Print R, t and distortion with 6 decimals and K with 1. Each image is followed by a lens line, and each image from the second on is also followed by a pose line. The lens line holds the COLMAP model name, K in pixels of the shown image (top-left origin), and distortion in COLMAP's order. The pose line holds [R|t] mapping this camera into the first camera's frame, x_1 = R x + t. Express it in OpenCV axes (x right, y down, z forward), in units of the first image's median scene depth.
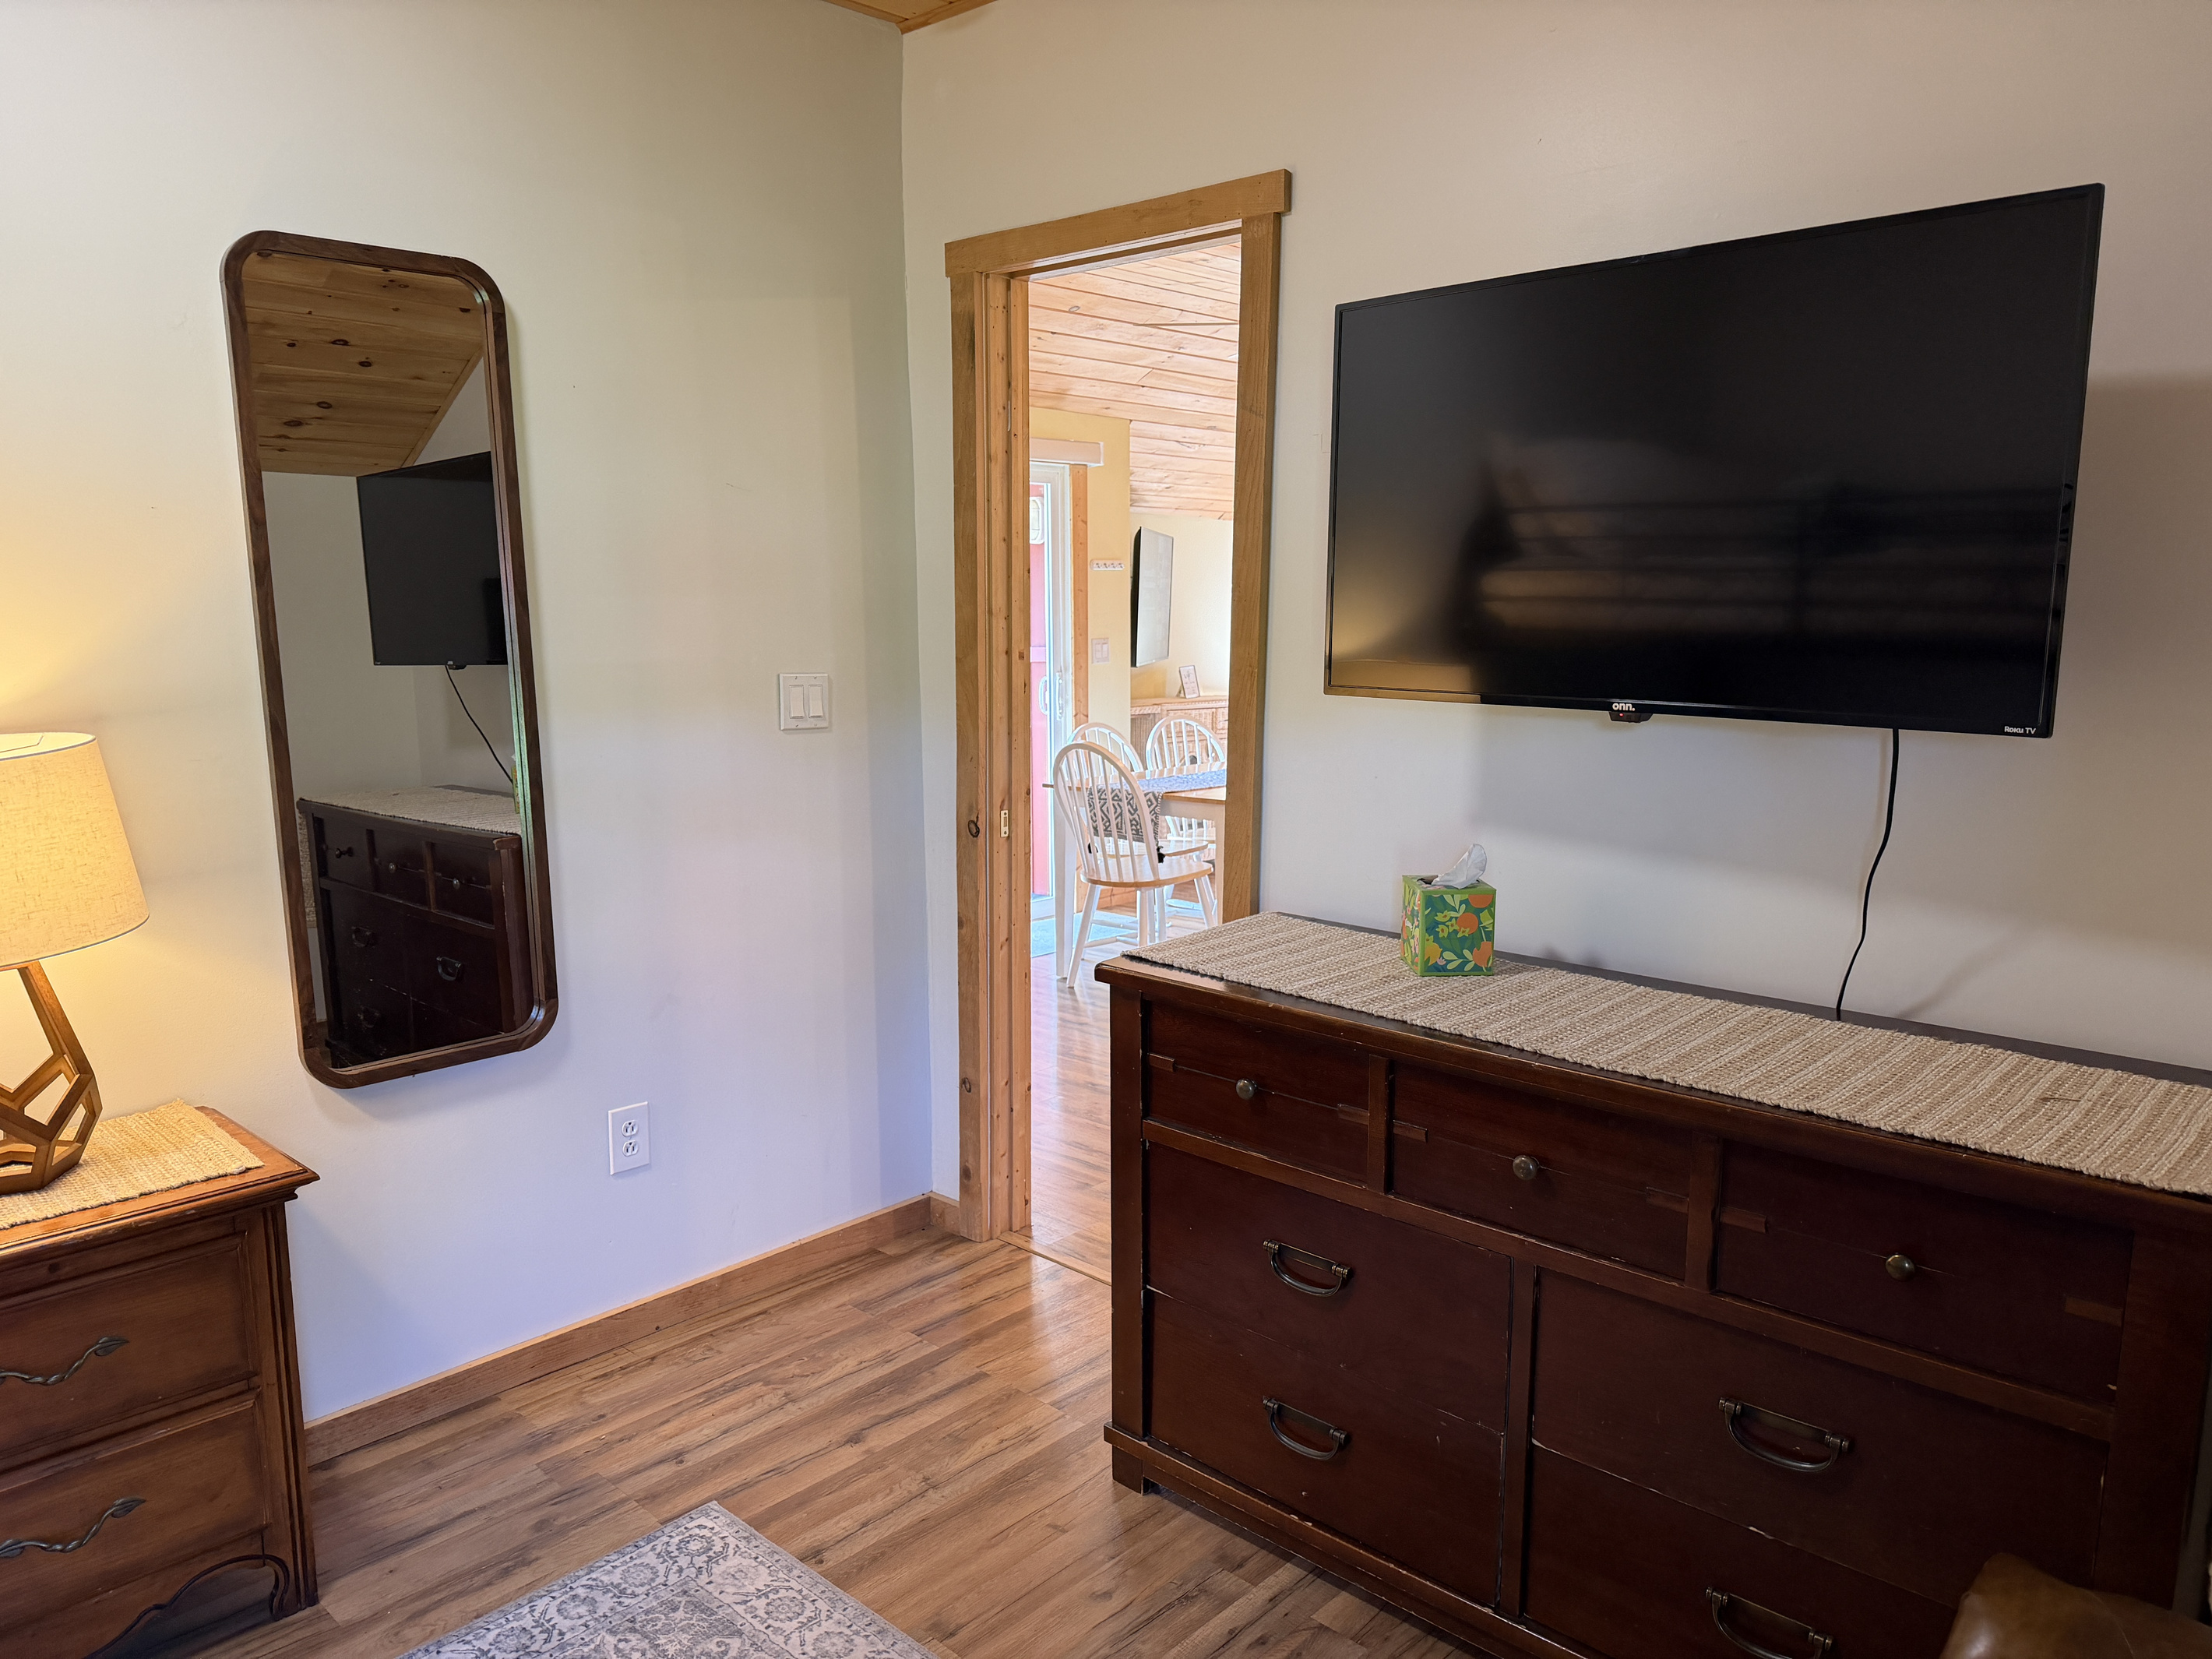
lens RADIAL K [[1551.0, 0, 1110.9], [0, 1551.0, 833.7], [0, 0, 1]] dist [0.108781, -0.142724]
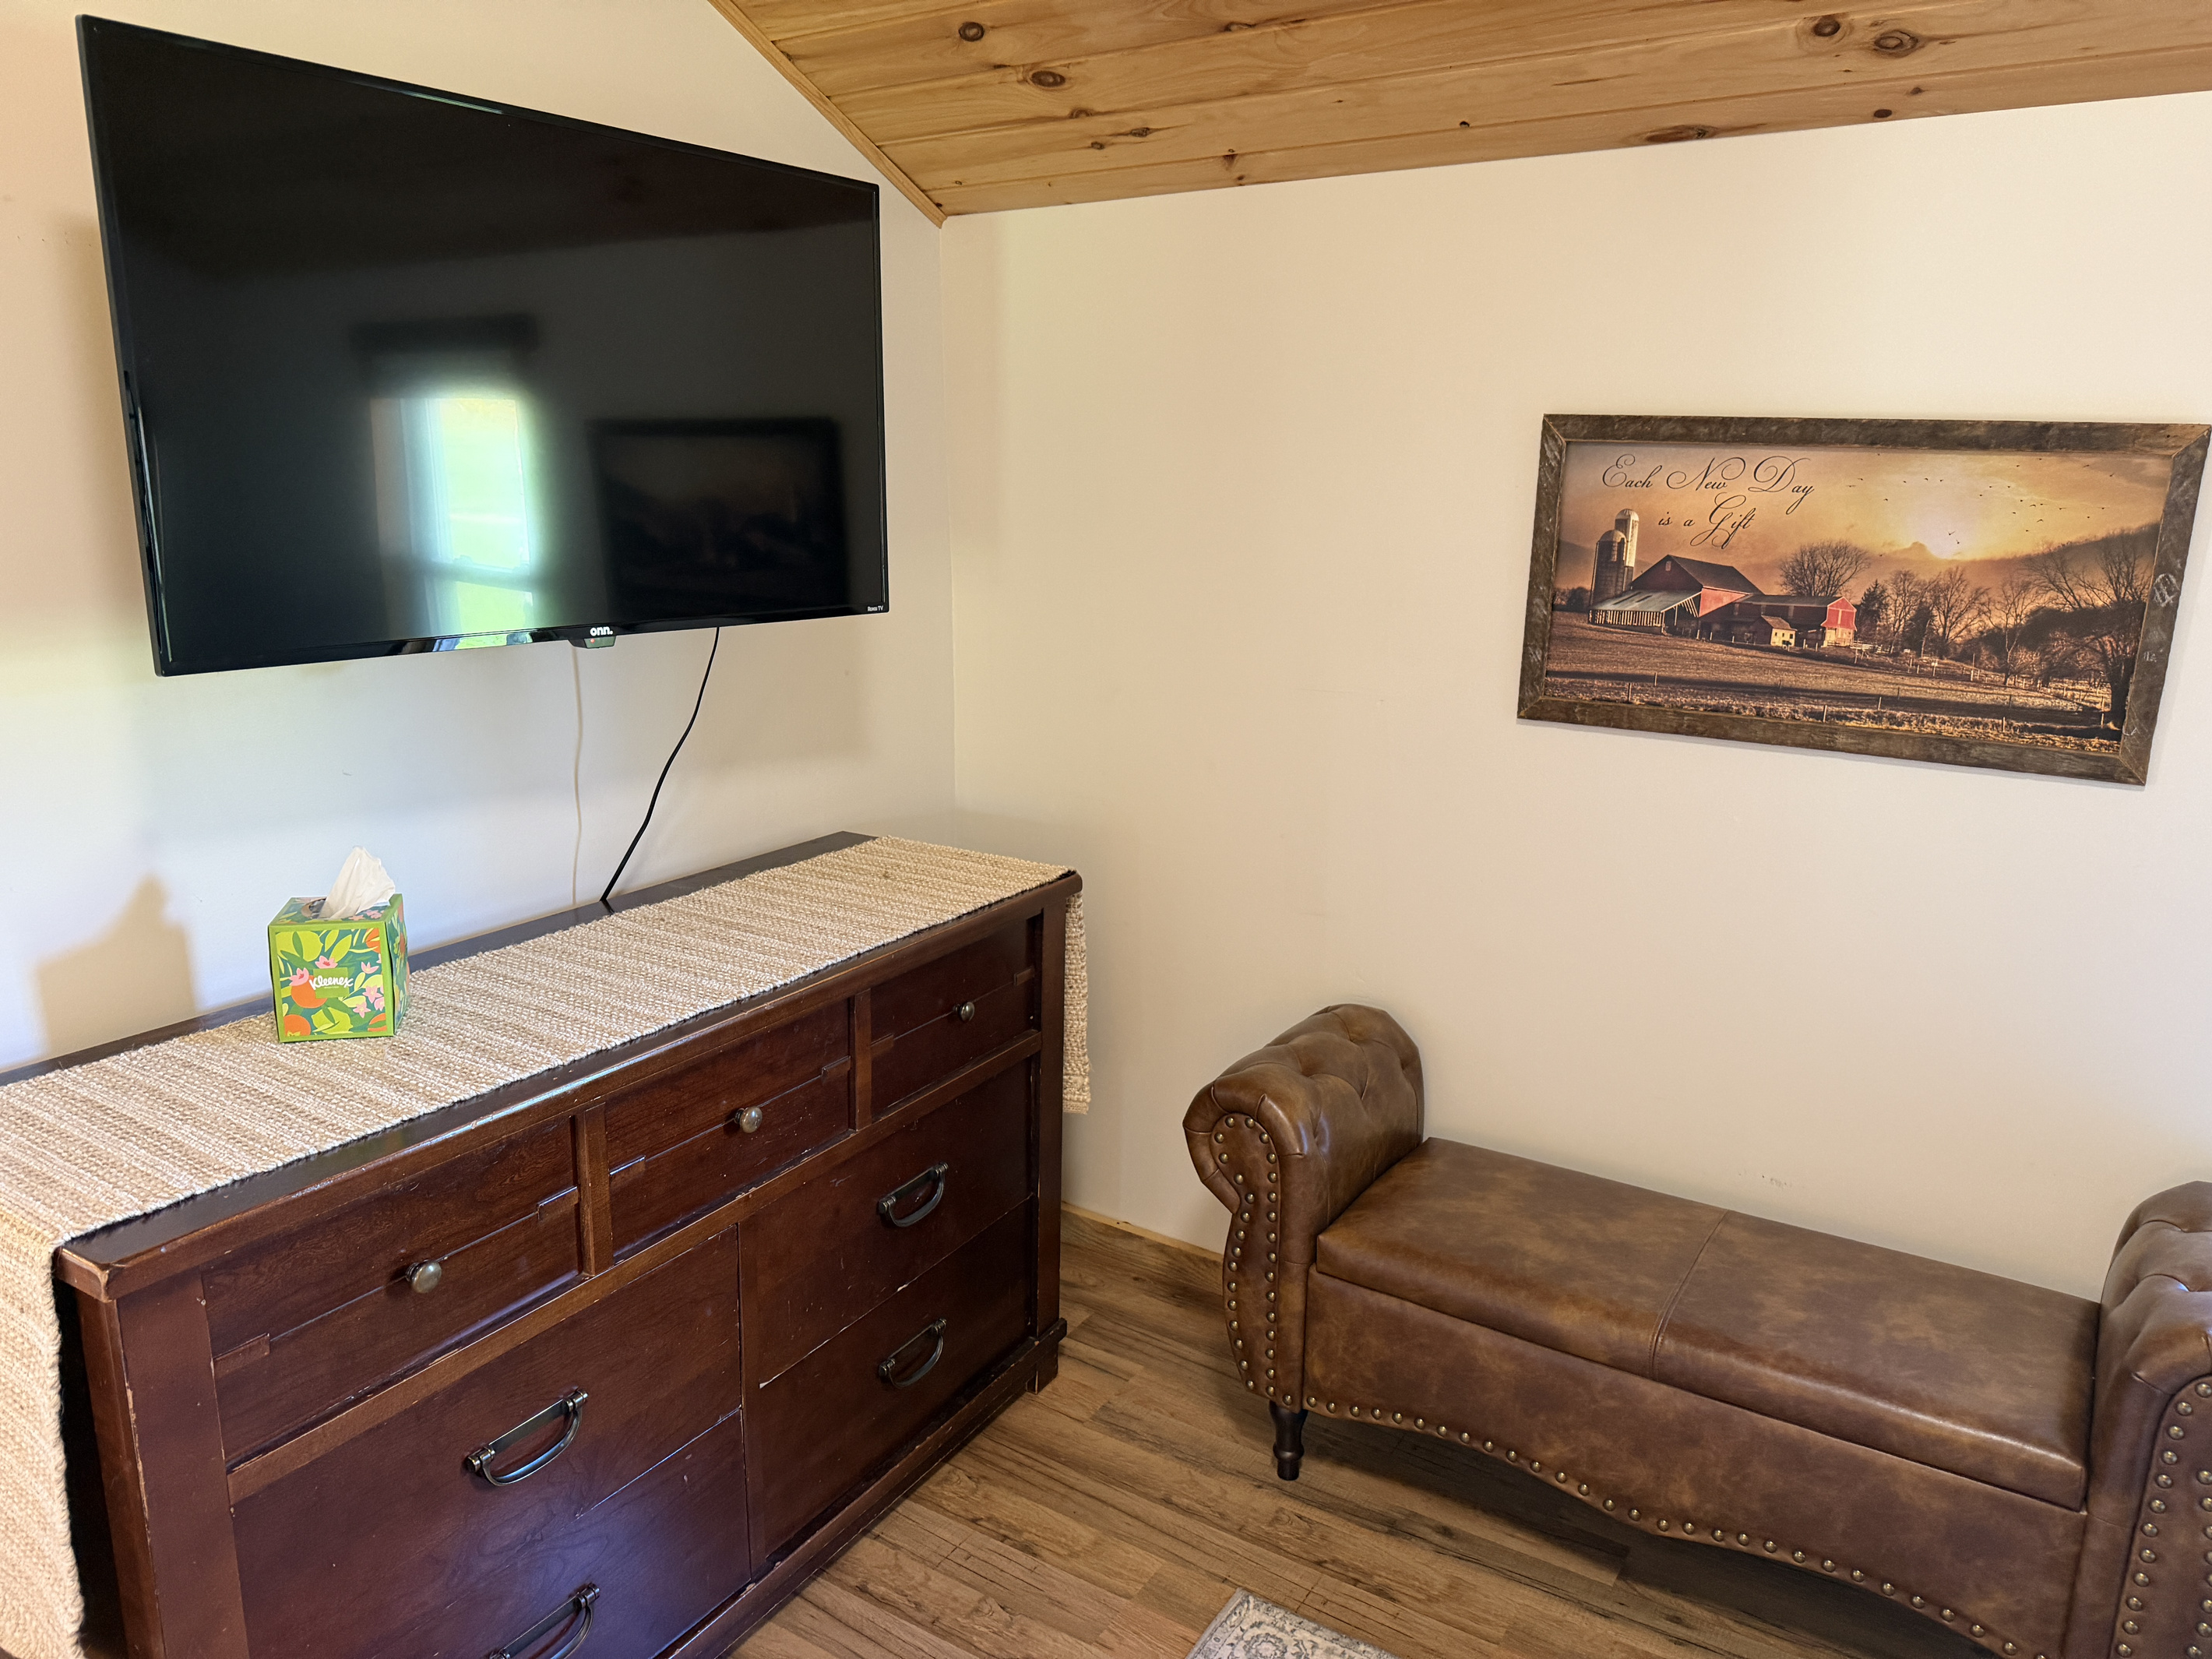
lens RADIAL K [[1551.0, 0, 1110.9], [0, 1551.0, 833.7], [0, 0, 1]] dist [0.108781, -0.142724]
pose [[-0.218815, -0.223629, 0.949795, -0.669531], [0.136784, 0.956742, 0.256778, -0.172618], [-0.966131, 0.186103, -0.178761, 0.956932]]
